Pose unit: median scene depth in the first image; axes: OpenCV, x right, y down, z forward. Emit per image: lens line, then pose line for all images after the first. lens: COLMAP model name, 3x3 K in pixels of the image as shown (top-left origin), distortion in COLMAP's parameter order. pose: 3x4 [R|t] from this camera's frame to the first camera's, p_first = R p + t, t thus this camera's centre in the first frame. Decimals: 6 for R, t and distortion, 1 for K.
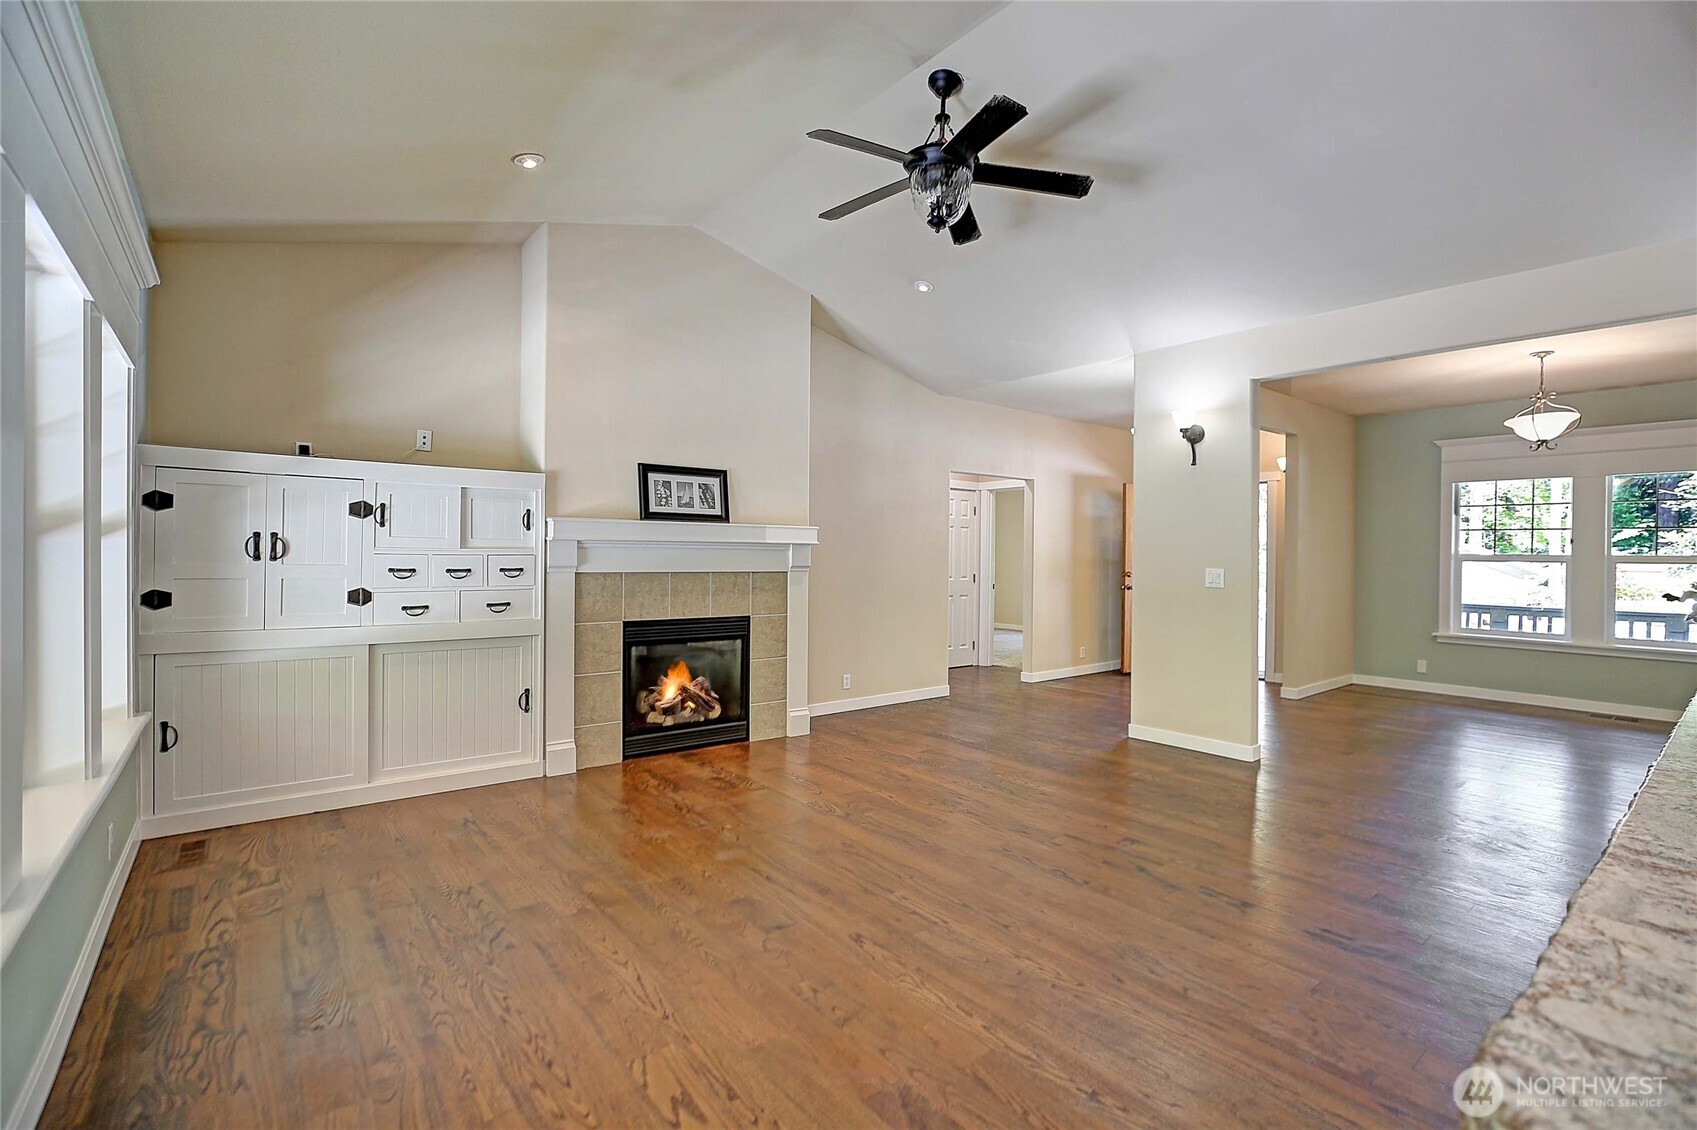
lens RADIAL K [[773.4, 0, 871.9], [0, 773.4, 559.5], [0, 0, 1]] dist [-0.000877, 0.000249]
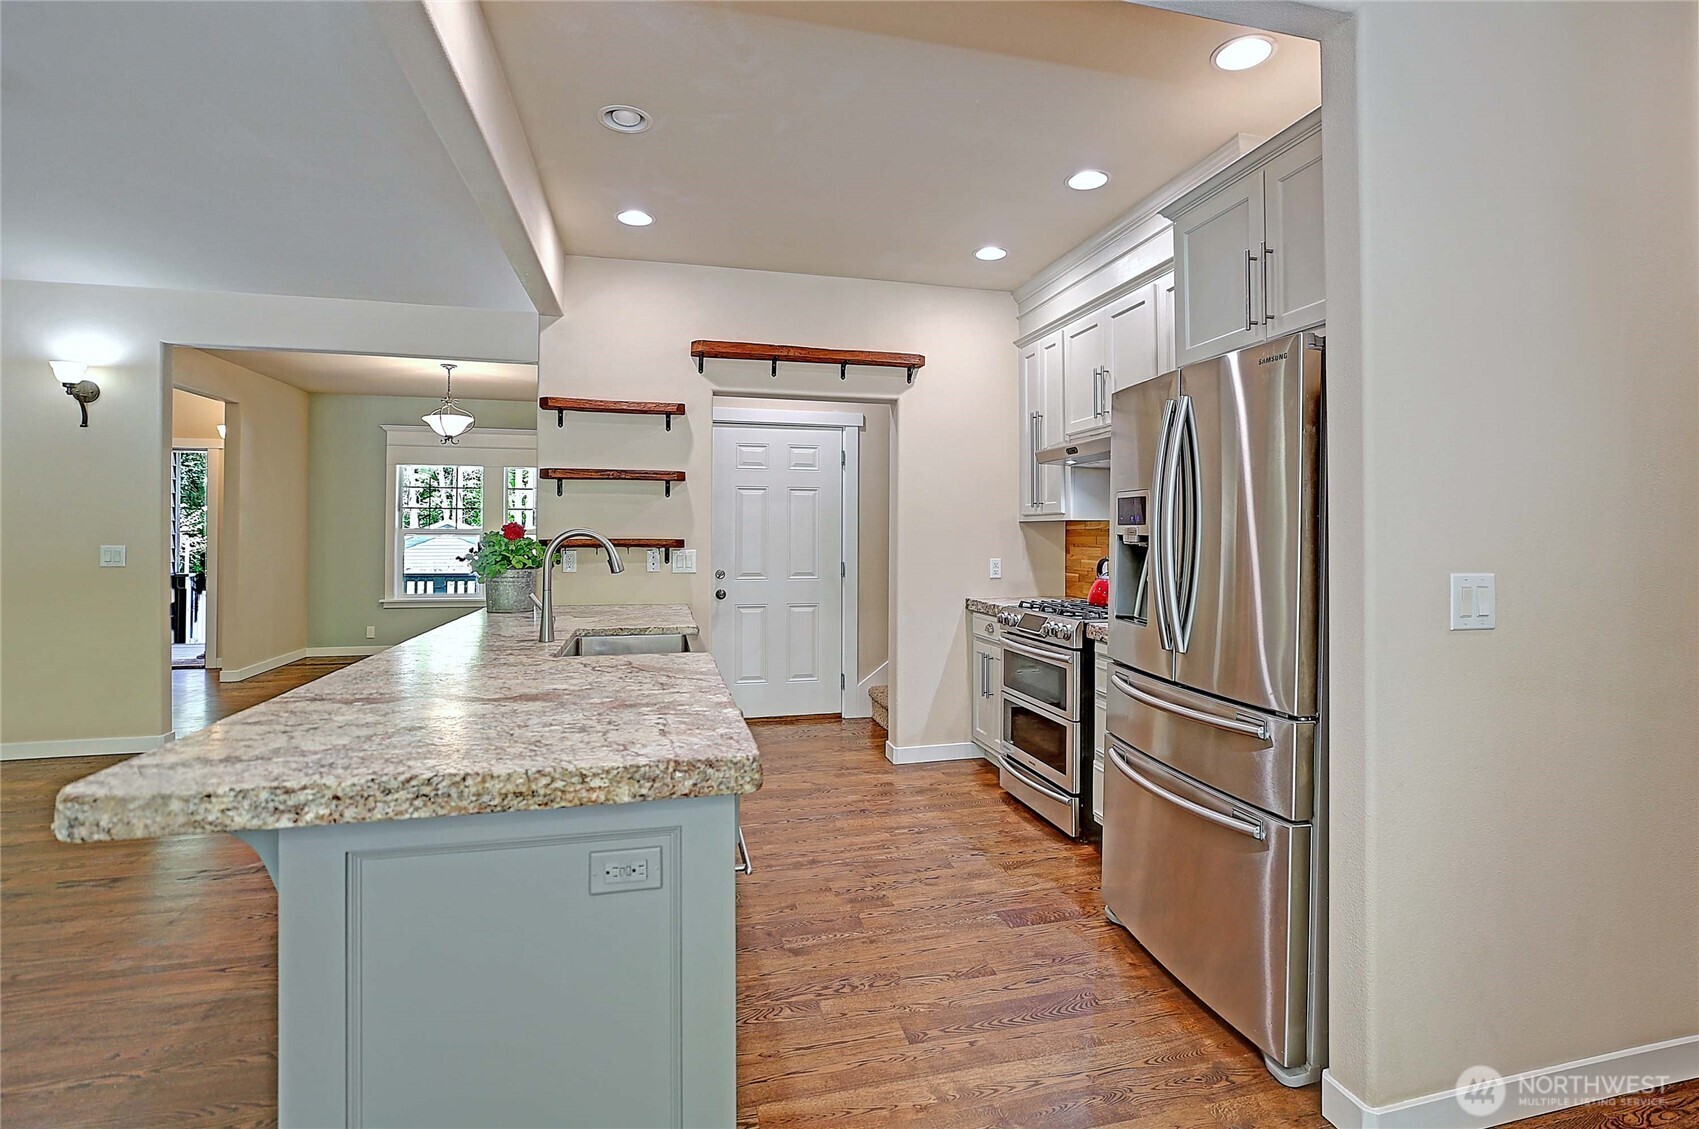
lens RADIAL K [[827.0, 0, 844.5], [0, 827.0, 522.5], [0, 0, 1]] dist [-0.001868, 0.000539]
pose [[0.456271, 0.005269, 0.889825, -0.018239], [0.008919, 0.999905, -0.010494, 0.003034], [-0.889796, 0.012724, 0.456181, -0.160920]]
